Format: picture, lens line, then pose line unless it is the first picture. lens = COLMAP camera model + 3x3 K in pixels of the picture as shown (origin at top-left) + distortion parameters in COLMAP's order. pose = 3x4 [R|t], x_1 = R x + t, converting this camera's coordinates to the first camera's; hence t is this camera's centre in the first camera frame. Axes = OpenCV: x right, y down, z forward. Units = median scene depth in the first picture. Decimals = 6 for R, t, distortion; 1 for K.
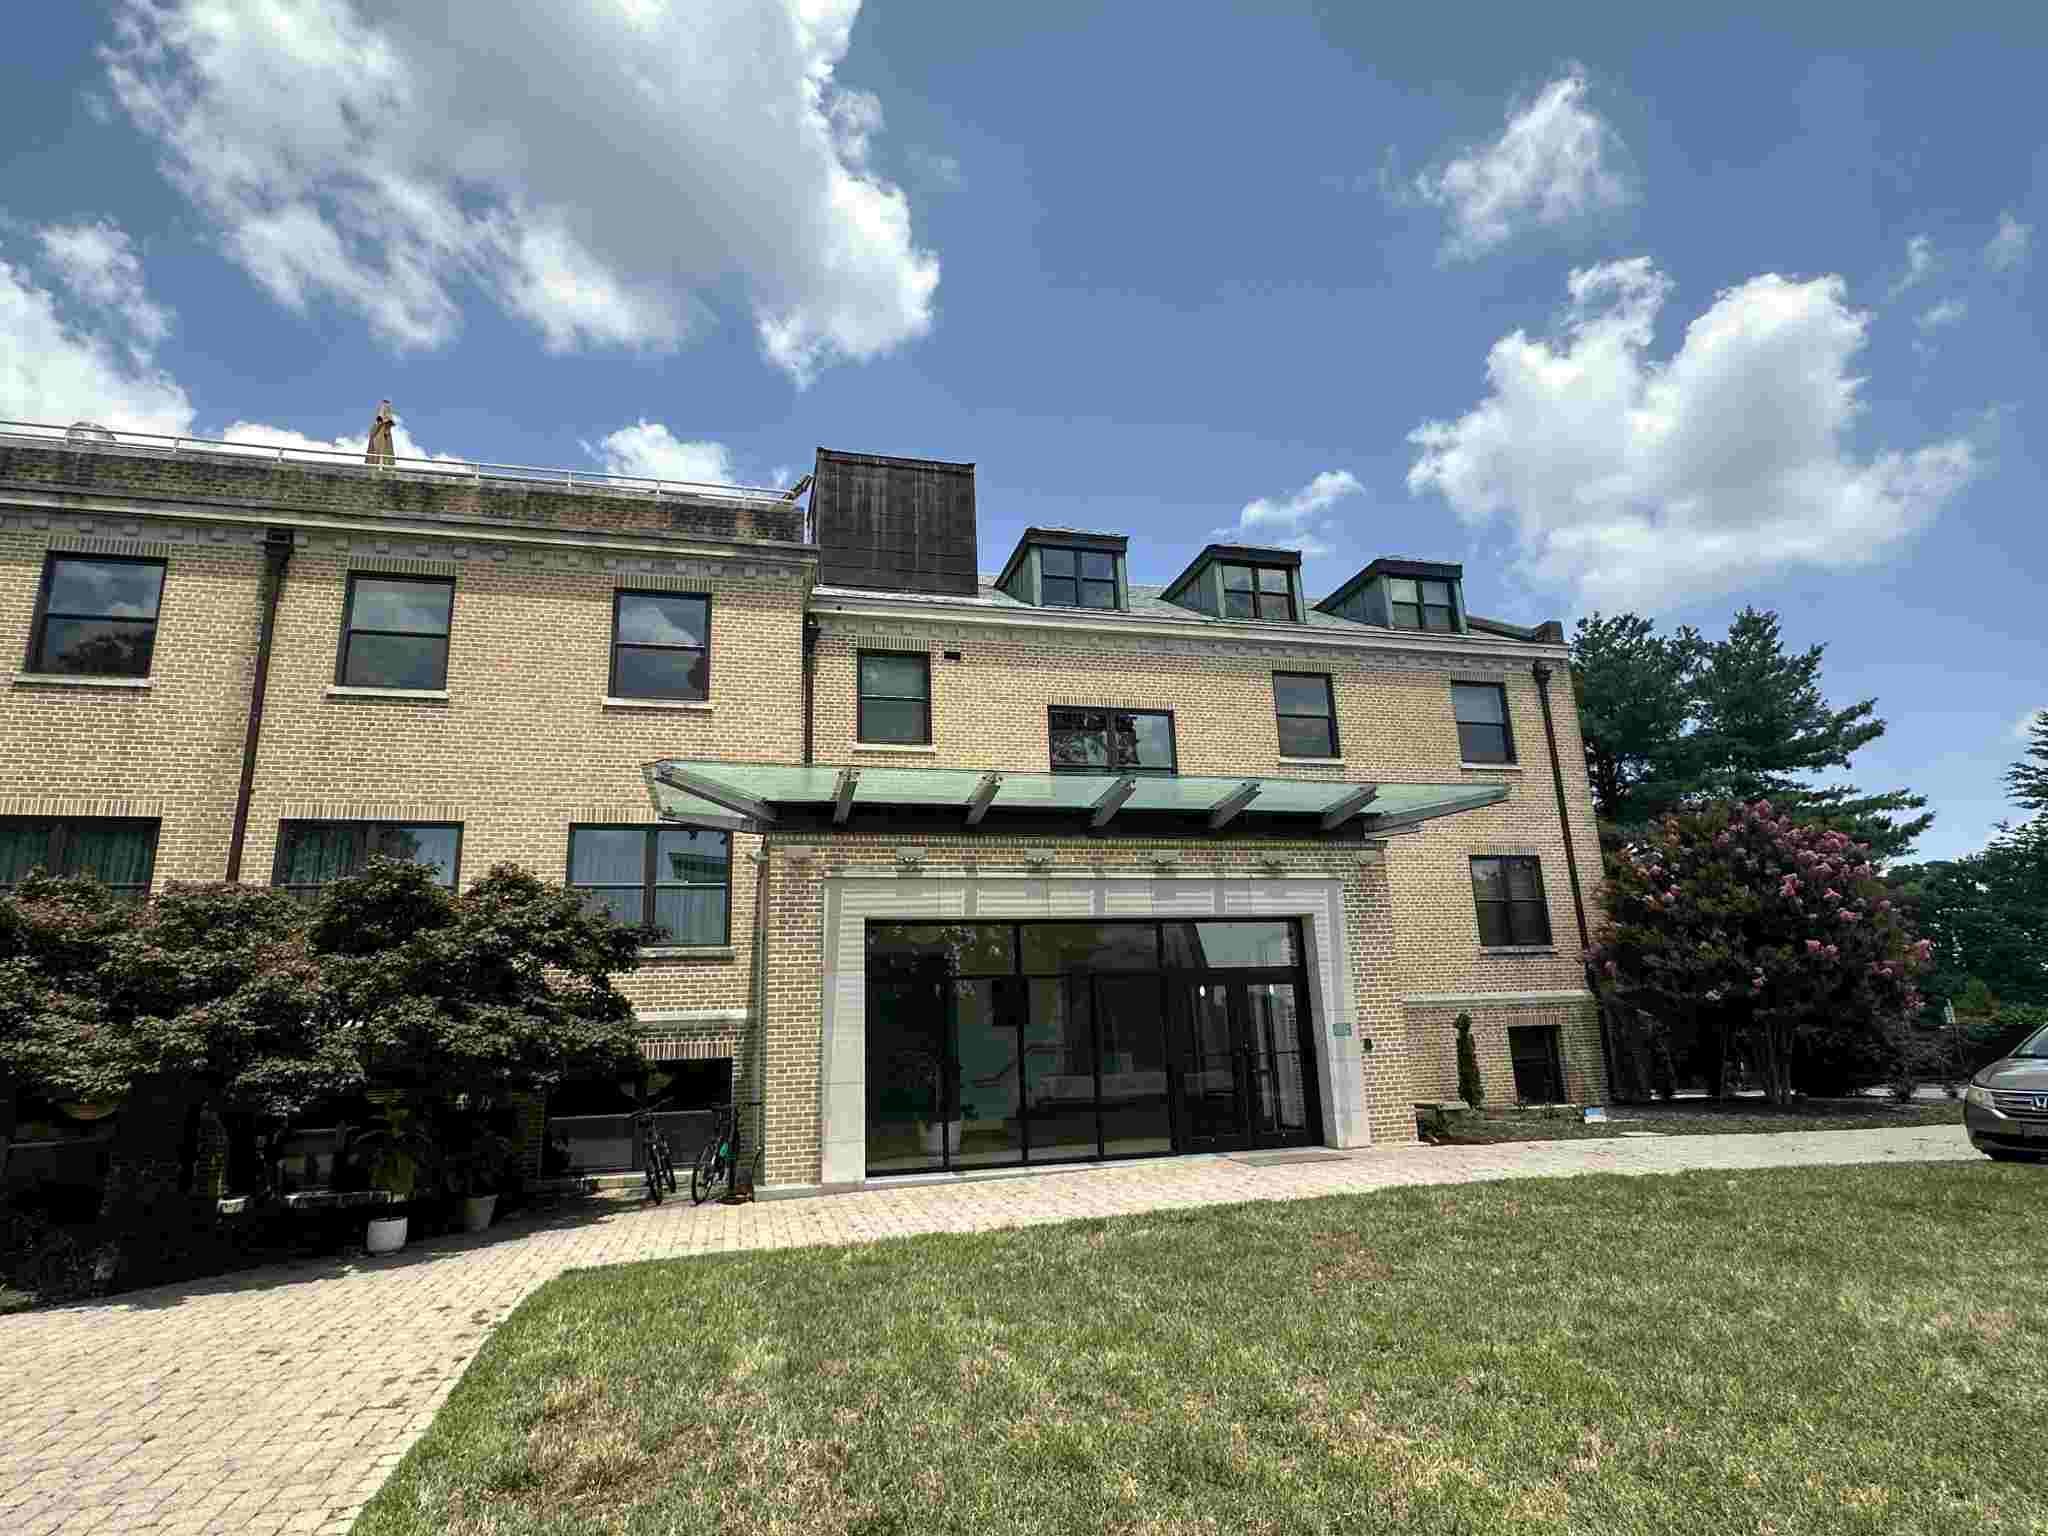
lens RADIAL K [[1108.4, 0, 1022.4], [0, 1108.4, 736.8], [0, 0, 1]] dist [0.021911, -0.000161]
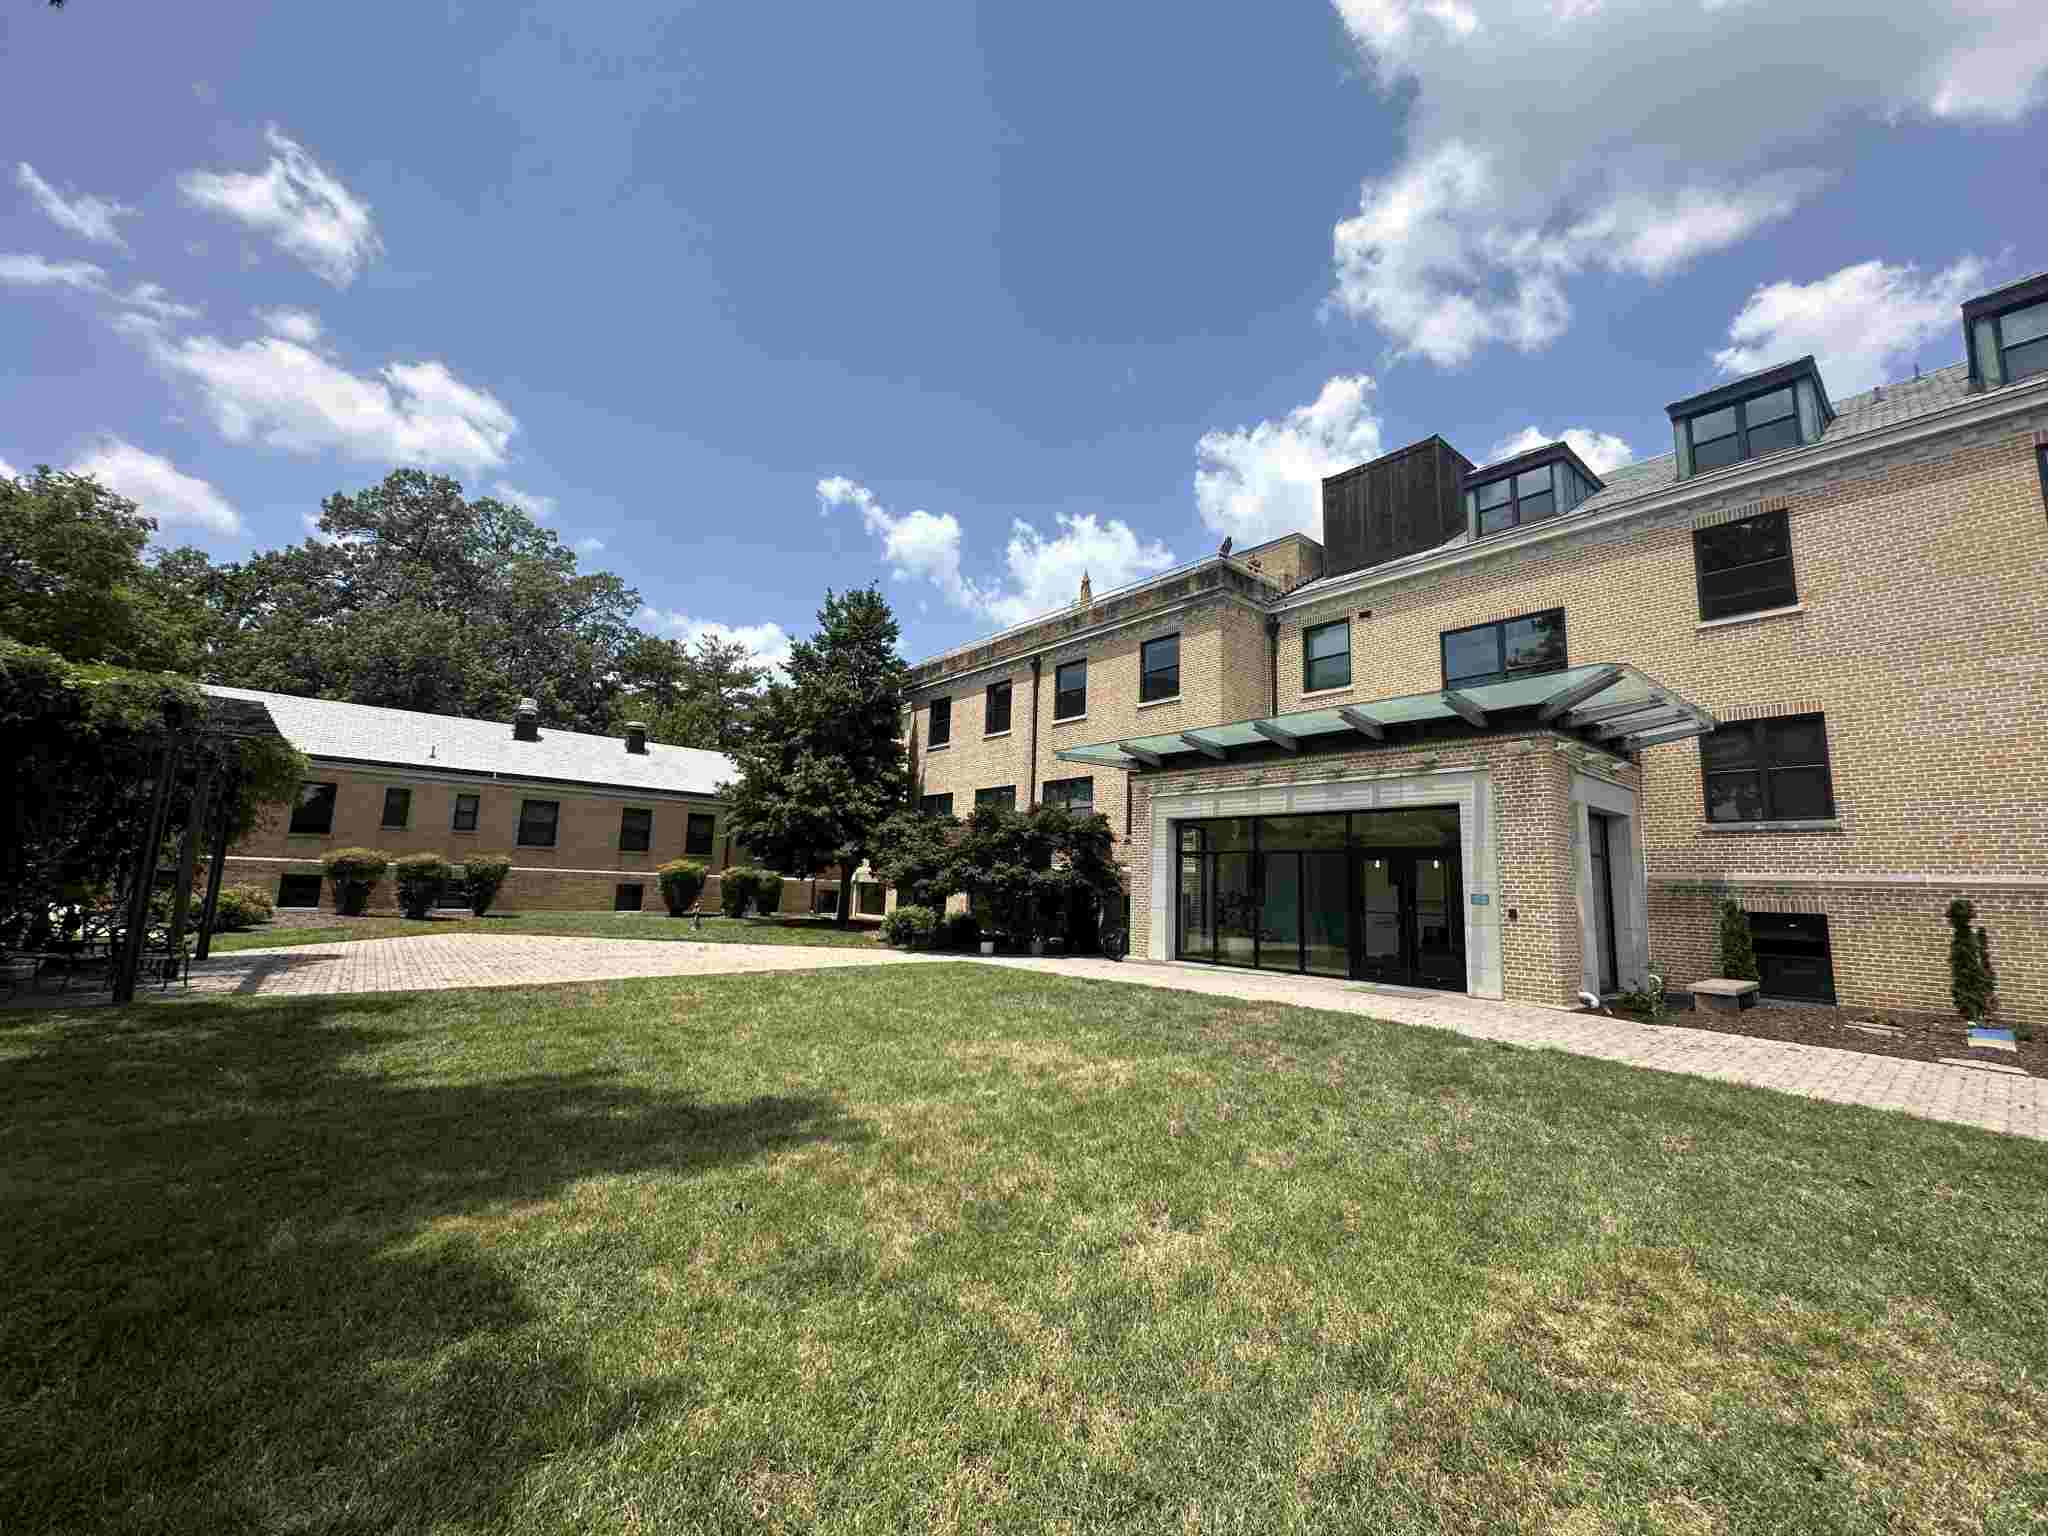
lens RADIAL K [[820.1, 0, 1024.0], [0, 820.1, 768.0], [0, 0, 1]] dist [0.000409, 0.000116]
pose [[0.417126, -0.080506, -0.905276, 0.855498], [0.197209, 0.980355, 0.003685, 0.031353], [0.887195, -0.180066, 0.424808, 0.235921]]
